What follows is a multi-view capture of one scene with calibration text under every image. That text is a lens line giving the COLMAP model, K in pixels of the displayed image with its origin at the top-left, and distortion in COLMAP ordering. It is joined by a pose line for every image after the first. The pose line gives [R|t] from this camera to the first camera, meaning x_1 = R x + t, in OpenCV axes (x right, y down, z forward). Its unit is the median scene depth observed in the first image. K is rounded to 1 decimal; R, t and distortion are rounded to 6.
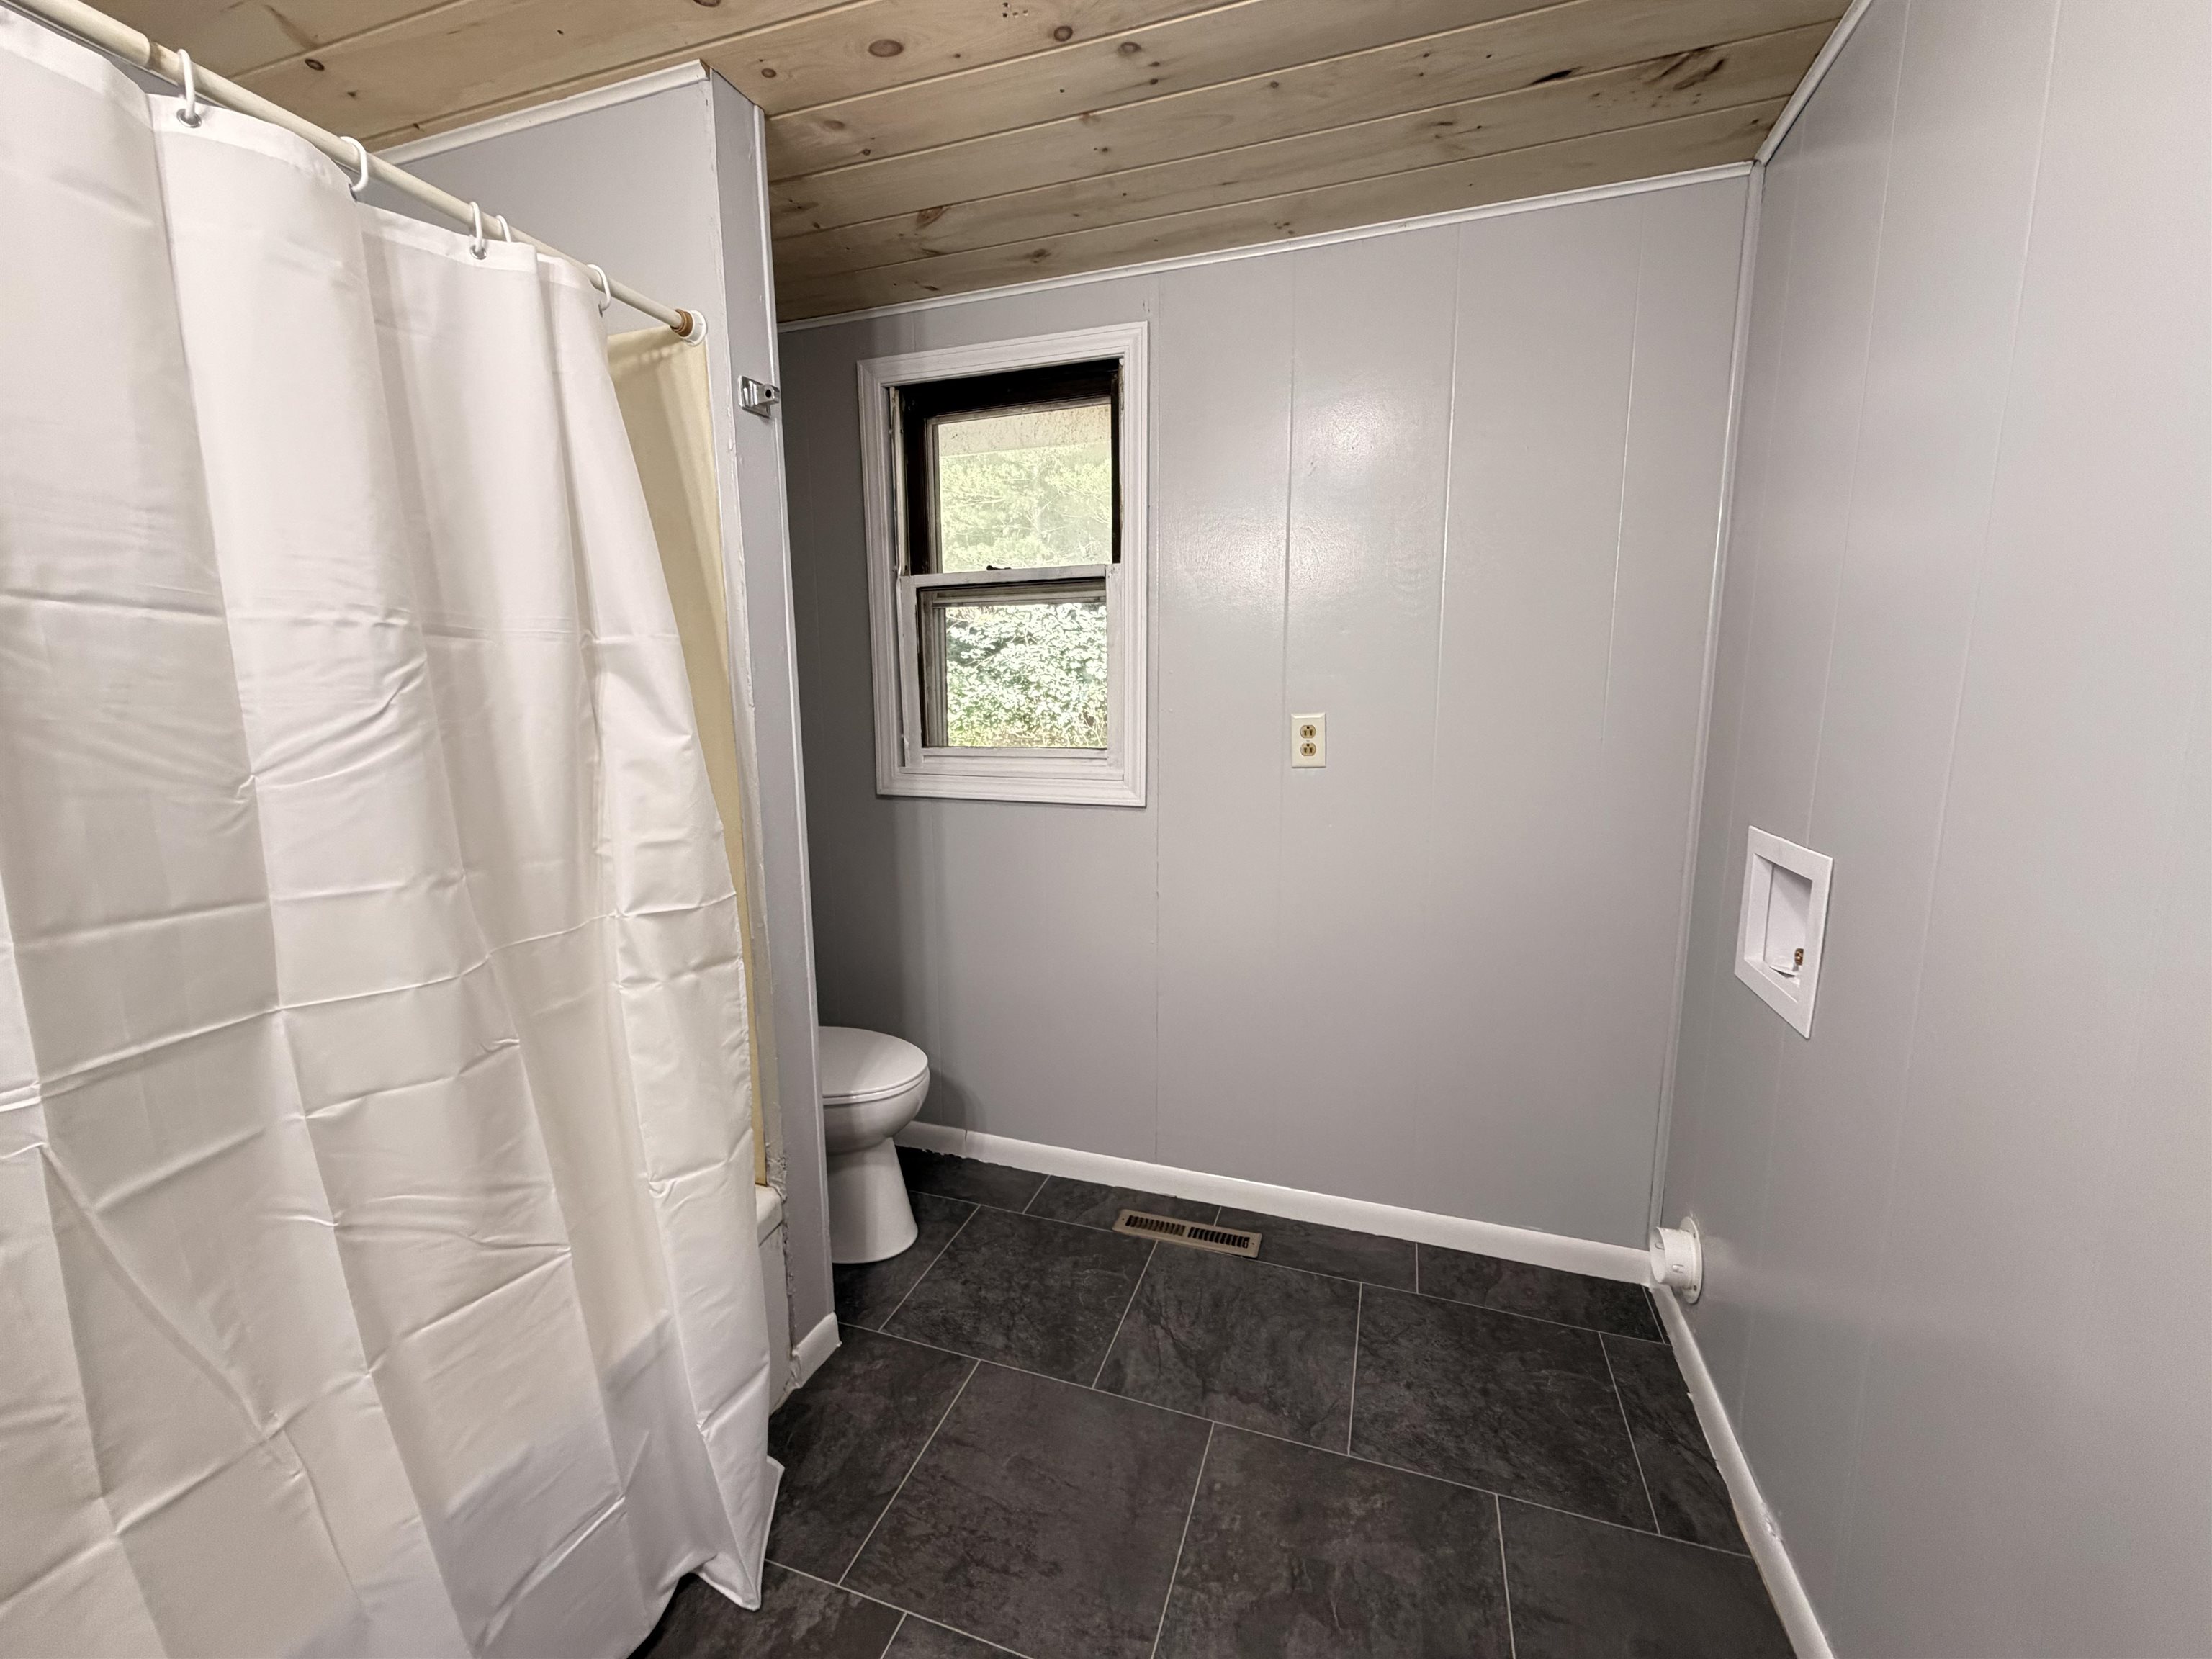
lens RADIAL K [[883.8, 0, 1108.3], [0, 883.8, 828.8], [0, 0, 1]] dist [-0.000982, 0.000376]
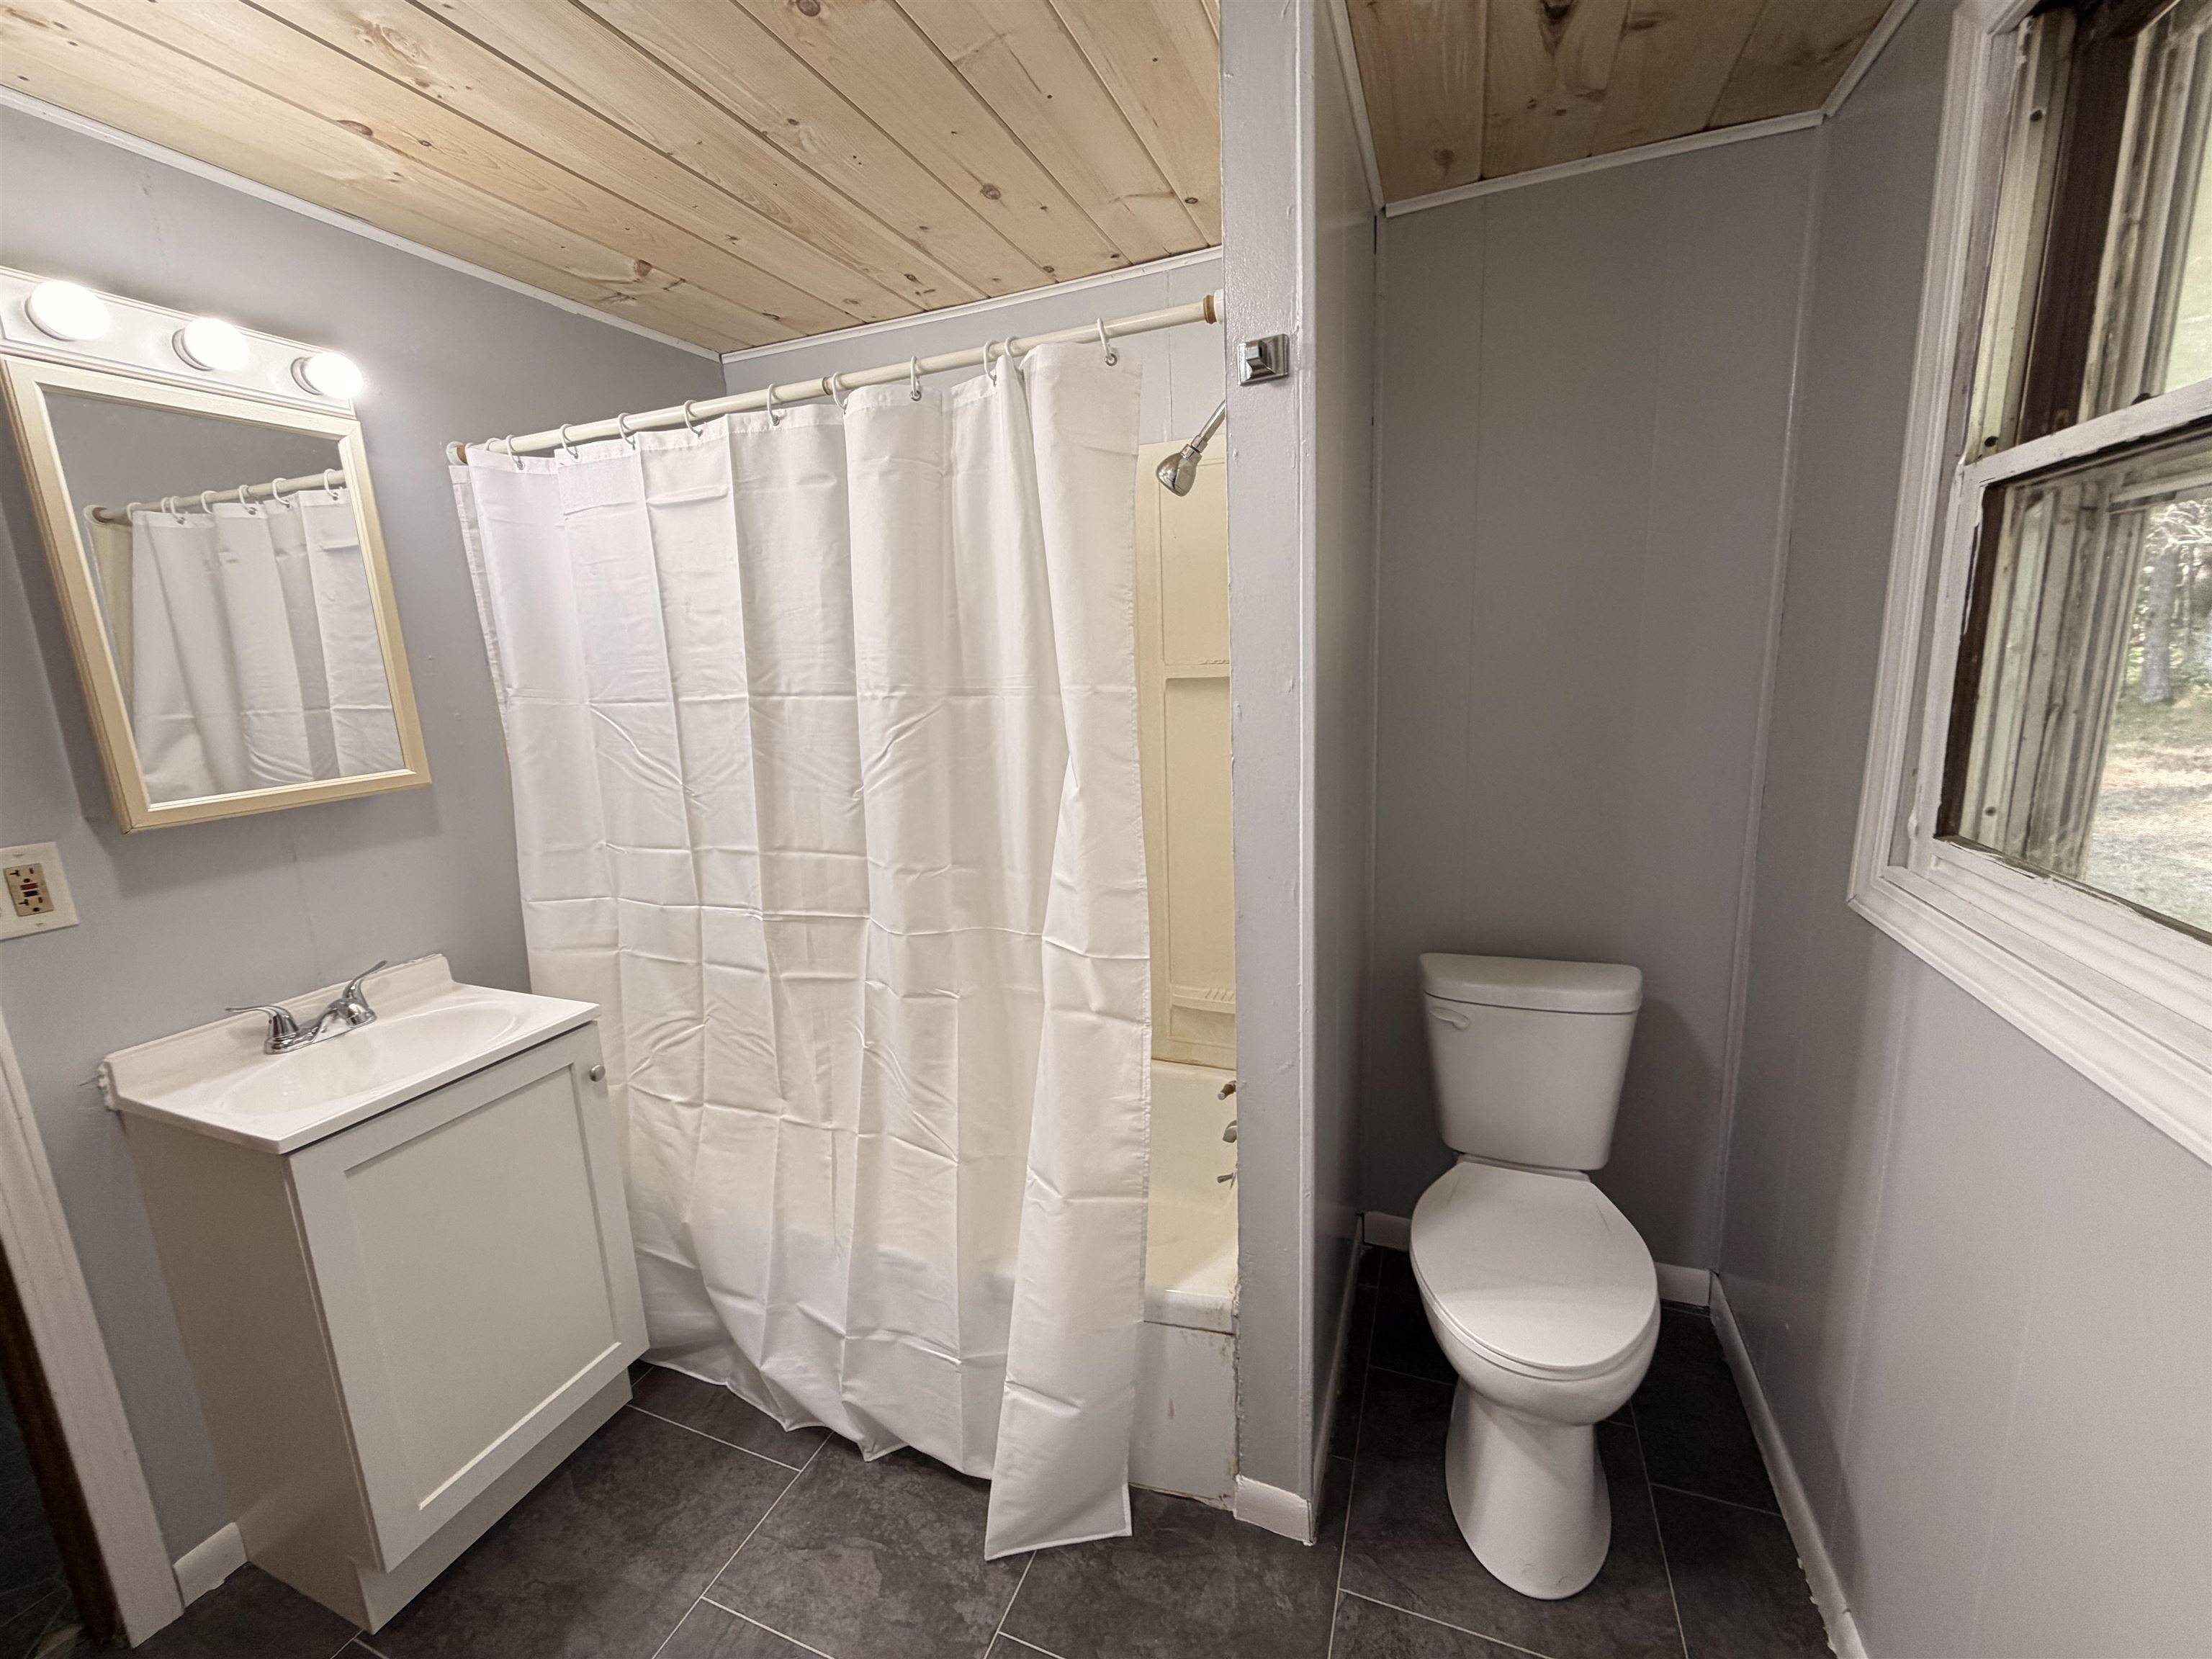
lens RADIAL K [[883.8, 0, 1101.0], [0, 883.8, 830.2], [0, 0, 1]] dist [-0.000982, 0.000376]
pose [[-0.065131, 0.200511, -0.977524, 0.491194], [-0.107105, 0.972540, 0.206625, -0.260309], [0.992112, 0.118155, -0.041866, 1.046338]]
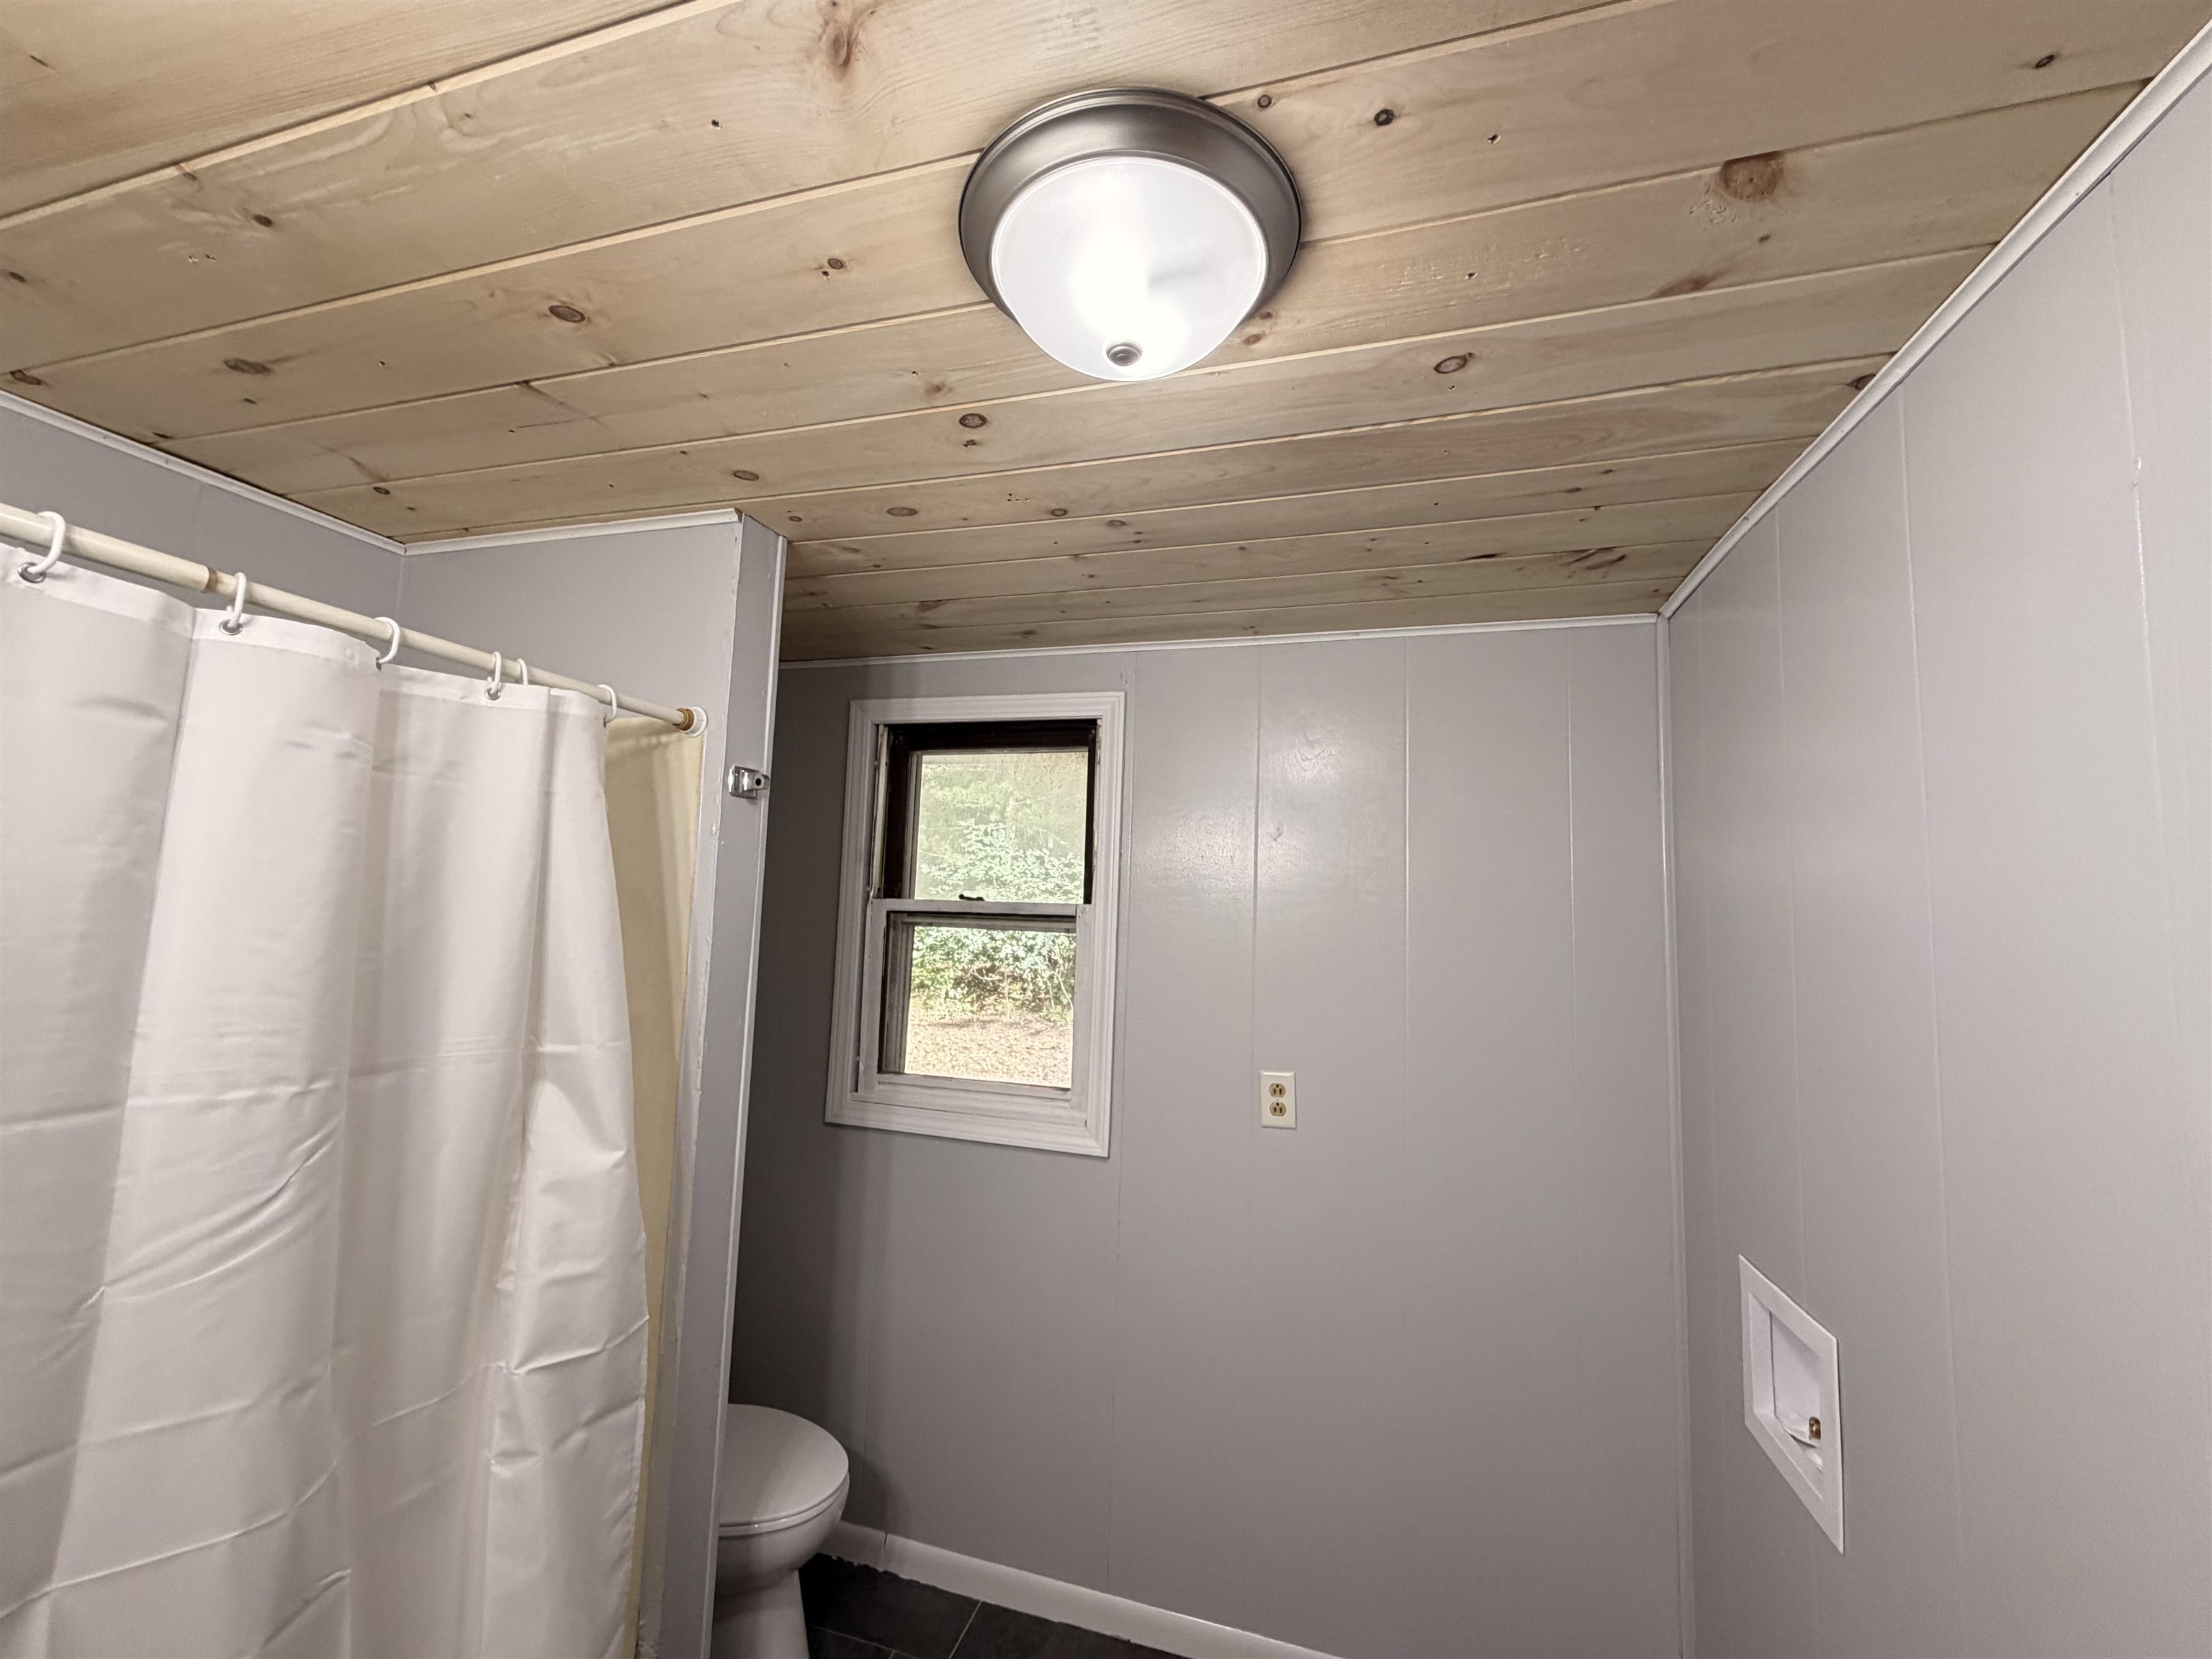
lens RADIAL K [[883.8, 0, 1108.4], [0, 883.8, 829.2], [0, 0, 1]] dist [-0.000982, 0.000376]
pose [[0.998469, 0.042200, 0.035749, -0.010799], [-0.032078, 0.968423, -0.247240, -0.214739], [-0.045054, 0.245715, 0.968295, -0.008806]]
